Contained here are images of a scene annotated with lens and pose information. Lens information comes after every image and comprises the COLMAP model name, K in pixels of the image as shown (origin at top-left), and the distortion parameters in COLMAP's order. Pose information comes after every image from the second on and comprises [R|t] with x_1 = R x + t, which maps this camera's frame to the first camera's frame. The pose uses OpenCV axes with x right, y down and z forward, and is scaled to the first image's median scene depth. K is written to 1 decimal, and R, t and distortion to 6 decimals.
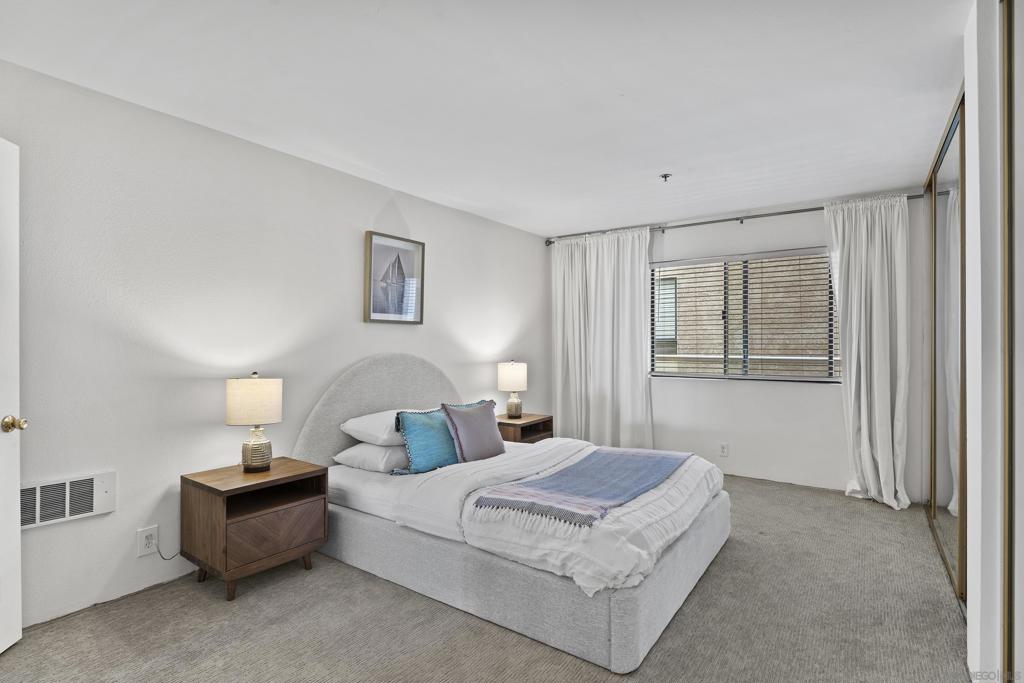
lens RADIAL K [[507.6, 0, 512.0], [0, 507.6, 341.5], [0, 0, 1]] dist [0.002947, 0.000087]
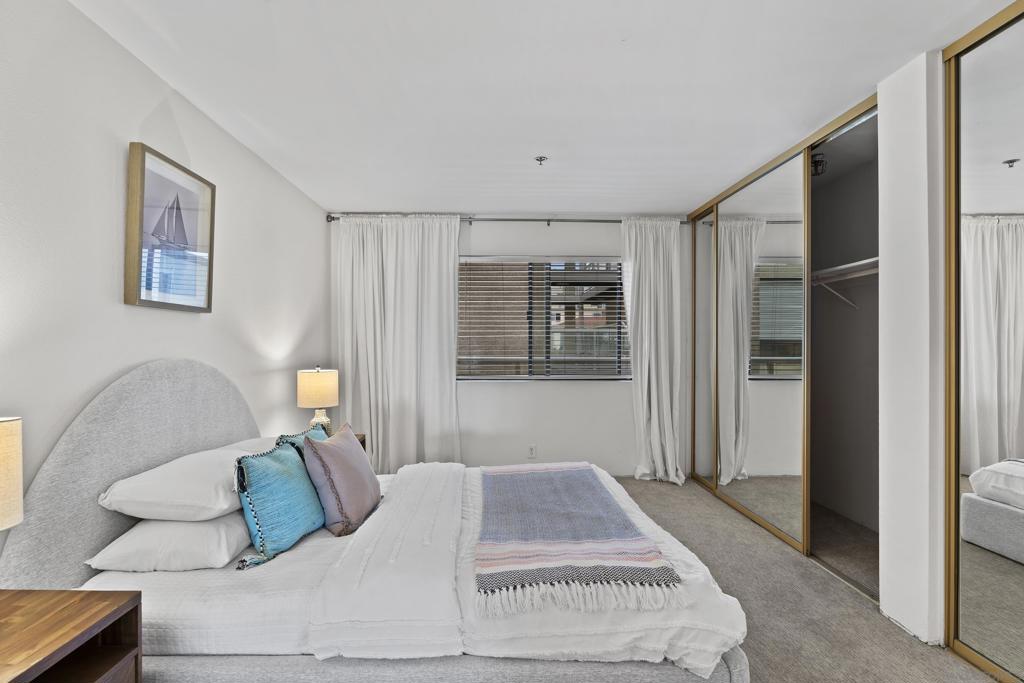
lens RADIAL K [[511.7, 0, 512.0], [0, 511.7, 341.5], [0, 0, 1]] dist [-0.000427, 0.000364]
pose [[0.810363, 0.005407, 0.585903, -0.260759], [-0.003518, 0.999984, -0.004362, 0.004262], [-0.585917, 0.001474, 0.810369, 0.275630]]
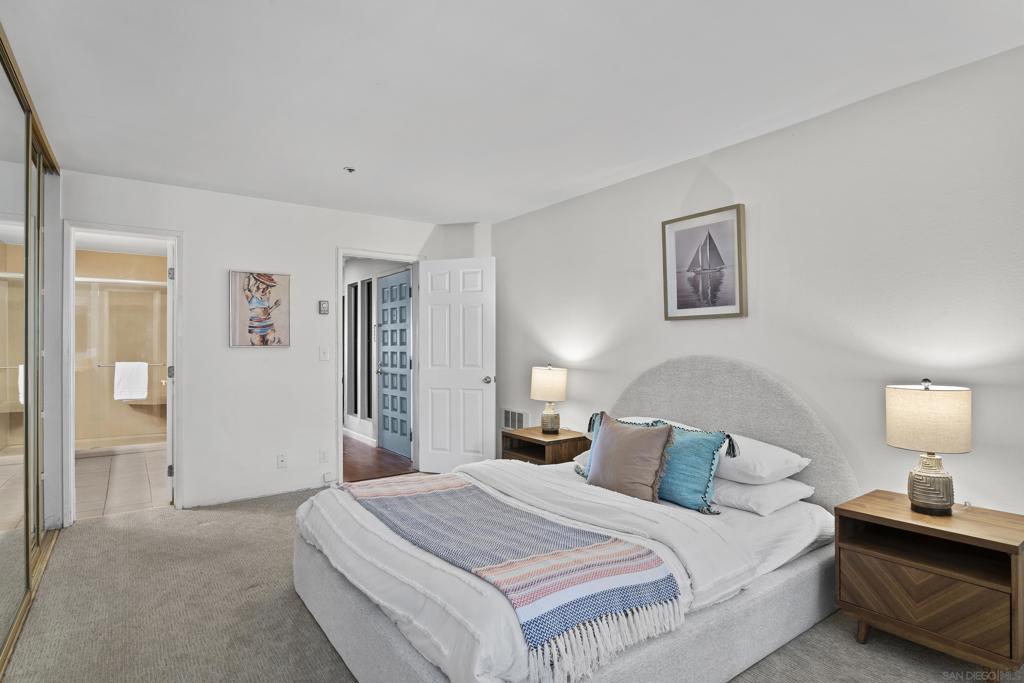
lens RADIAL K [[527.5, 0, 511.0], [0, 527.5, 345.7], [0, 0, 1]] dist [-0.000548, -0.000305]
pose [[-0.312588, 0.000865, -0.949888, 0.675845], [0.003971, 0.999992, -0.000396, 0.006448], [0.949881, -0.003896, -0.312589, 0.978152]]
